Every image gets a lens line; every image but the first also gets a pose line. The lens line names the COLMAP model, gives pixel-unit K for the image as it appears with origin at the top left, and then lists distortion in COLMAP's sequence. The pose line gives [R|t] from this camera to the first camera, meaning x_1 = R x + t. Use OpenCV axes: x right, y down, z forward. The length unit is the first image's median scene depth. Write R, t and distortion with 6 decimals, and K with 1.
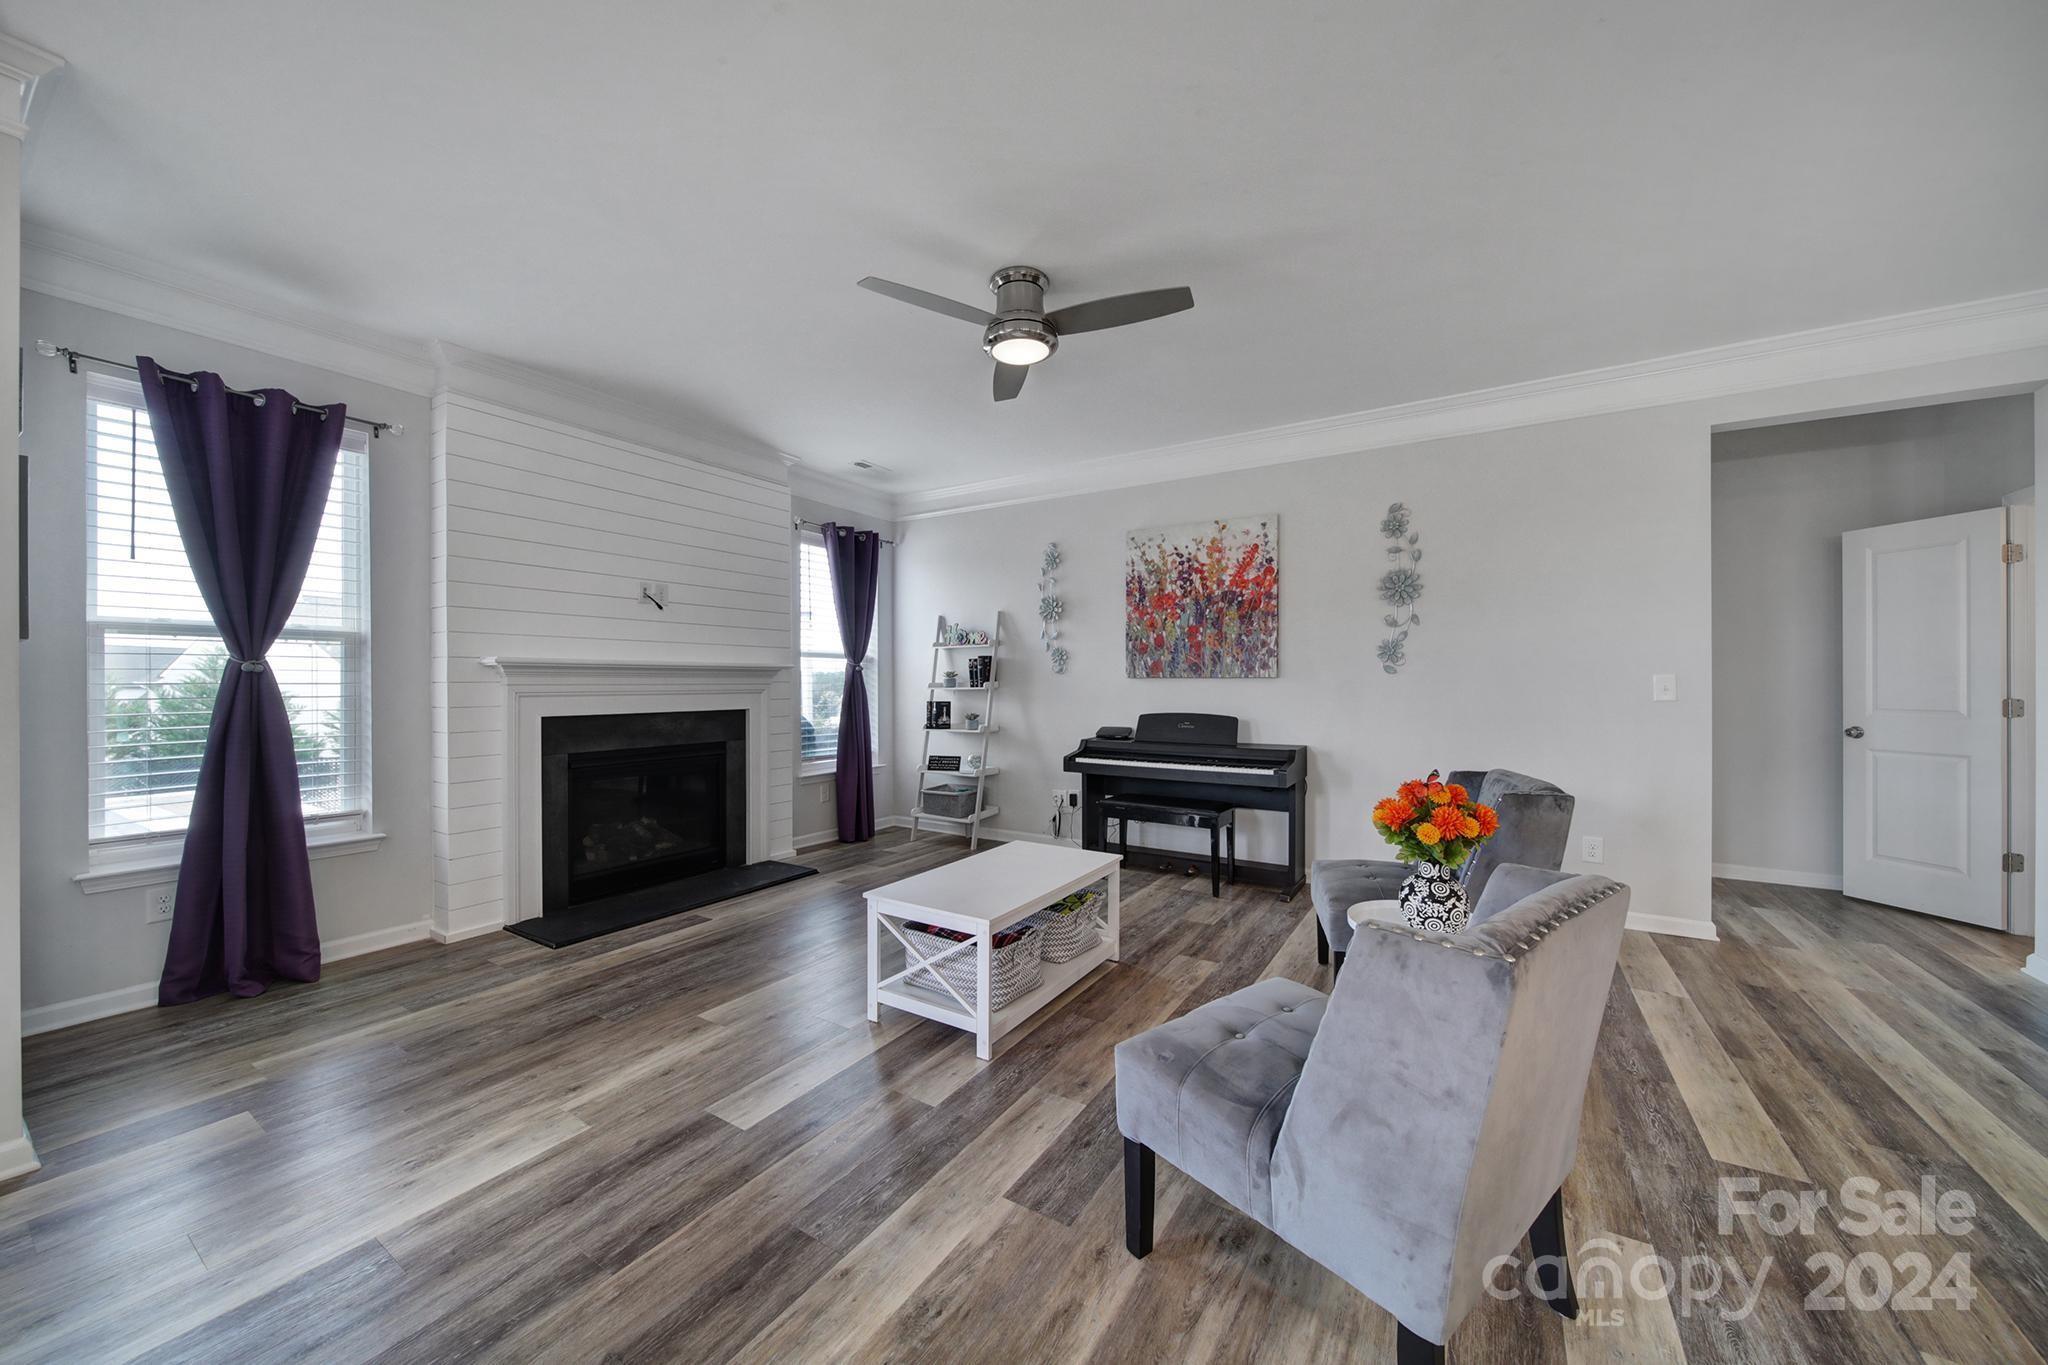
lens RADIAL K [[721.9, 0, 1030.5], [0, 721.9, 687.1], [0, 0, 1]] dist [-0.002792, -0.000887]
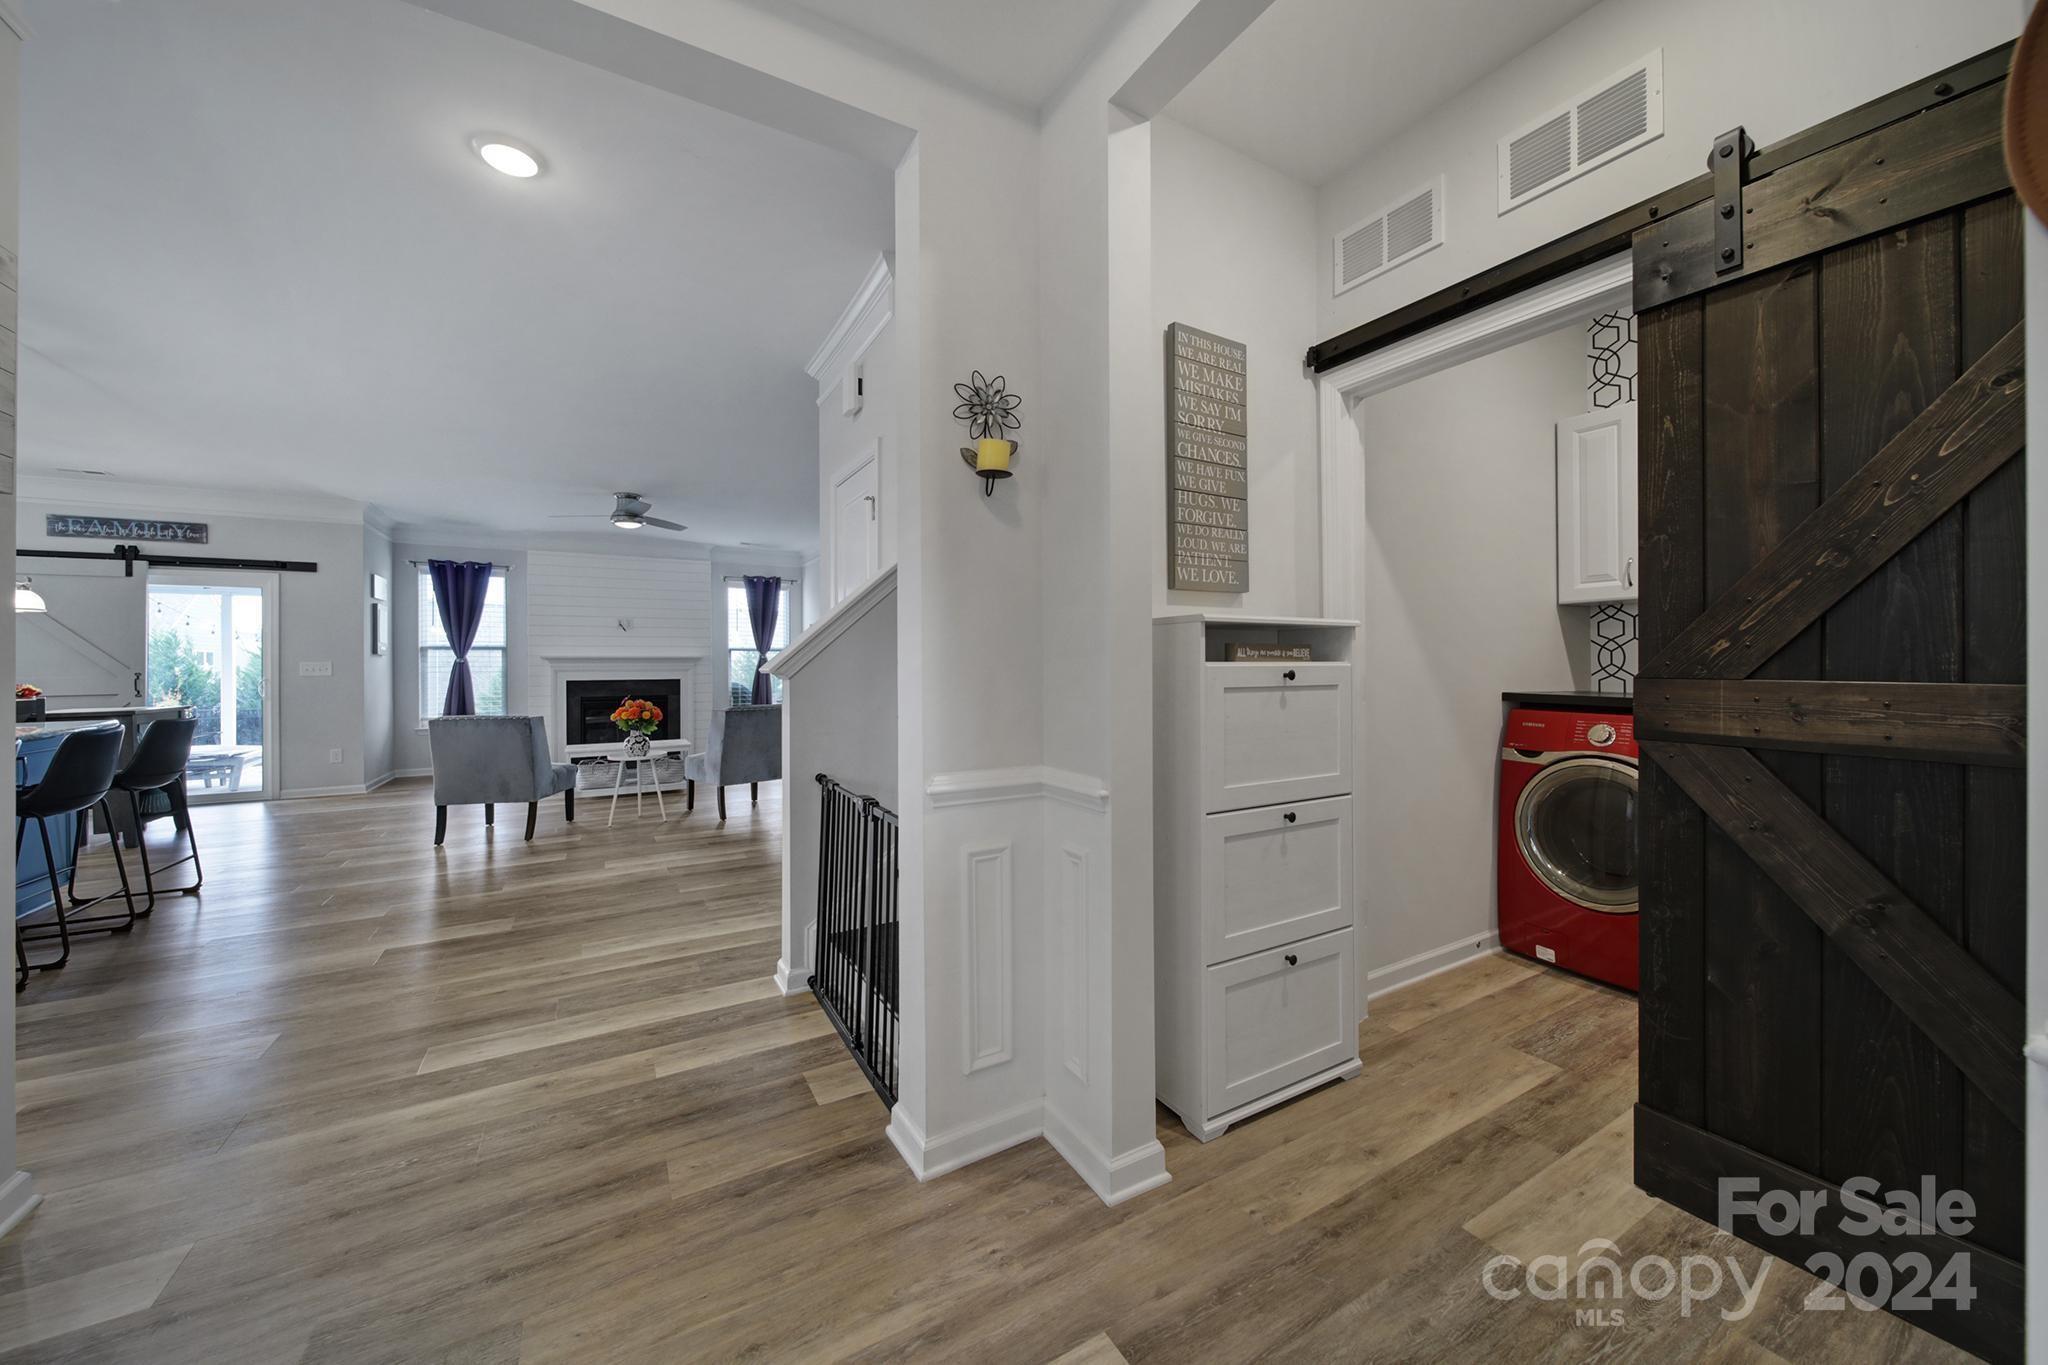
lens RADIAL K [[721.9, 0, 1020.9], [0, 721.9, 663.3], [0, 0, 1]] dist [-0.002792, -0.000887]
pose [[0.884617, -0.008016, -0.466249, 1.375386], [0.001908, 0.999906, -0.013572, 0.017338], [0.466314, 0.011117, 0.884549, -0.308273]]
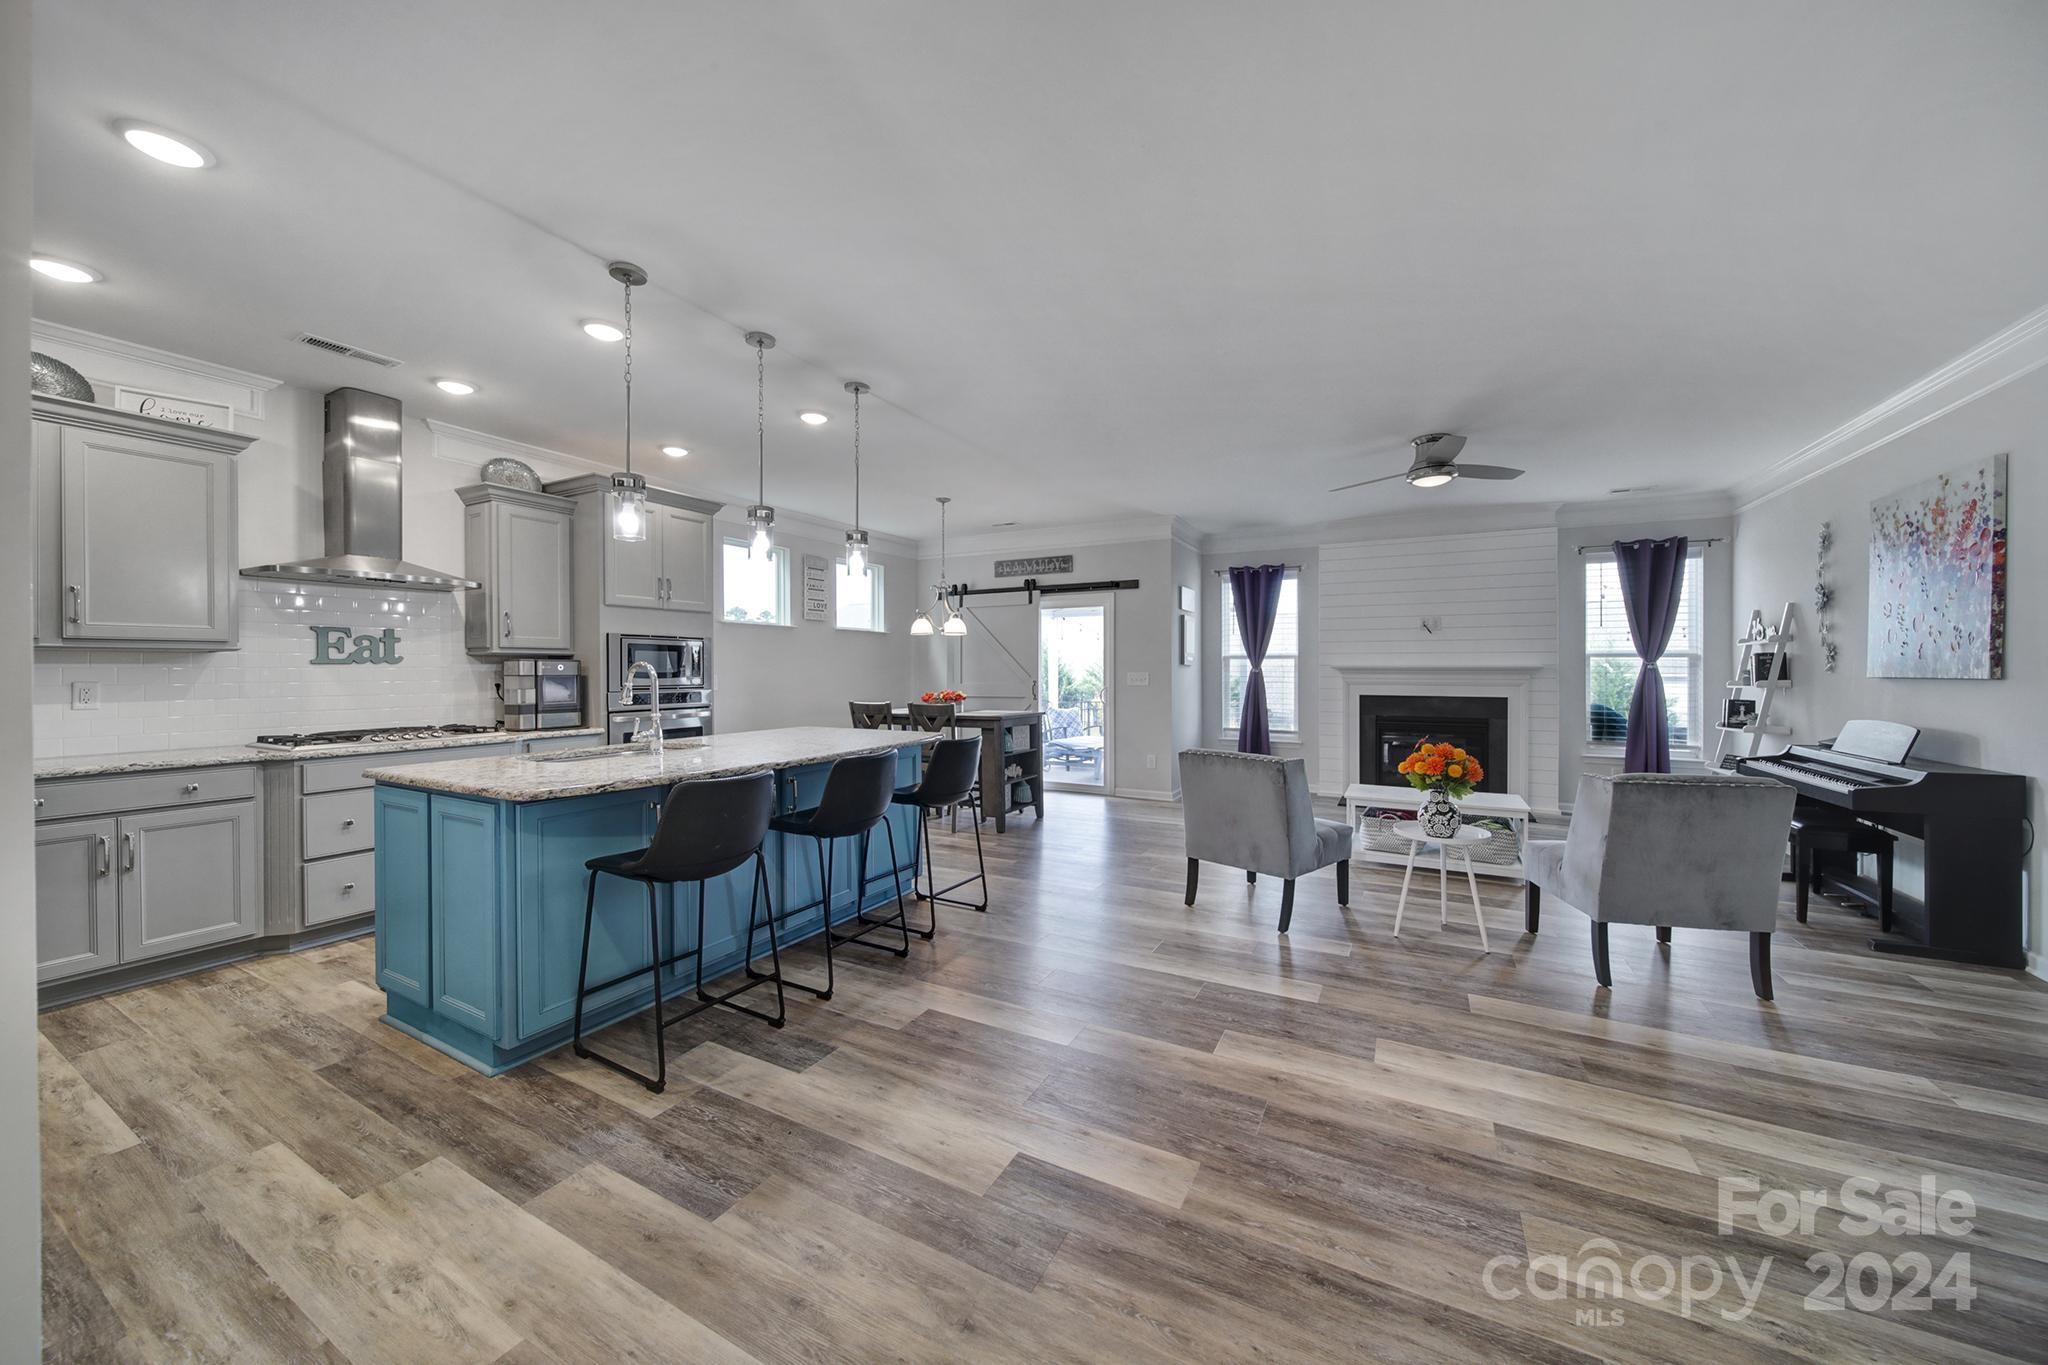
lens RADIAL K [[721.9, 0, 1029.5], [0, 721.9, 676.1], [0, 0, 1]] dist [-0.002792, -0.000887]
pose [[0.068149, 0.007745, -0.997645, 0.966730], [-0.012324, 0.999900, 0.006921, -0.009046], [0.997599, 0.011823, 0.068238, -0.021293]]
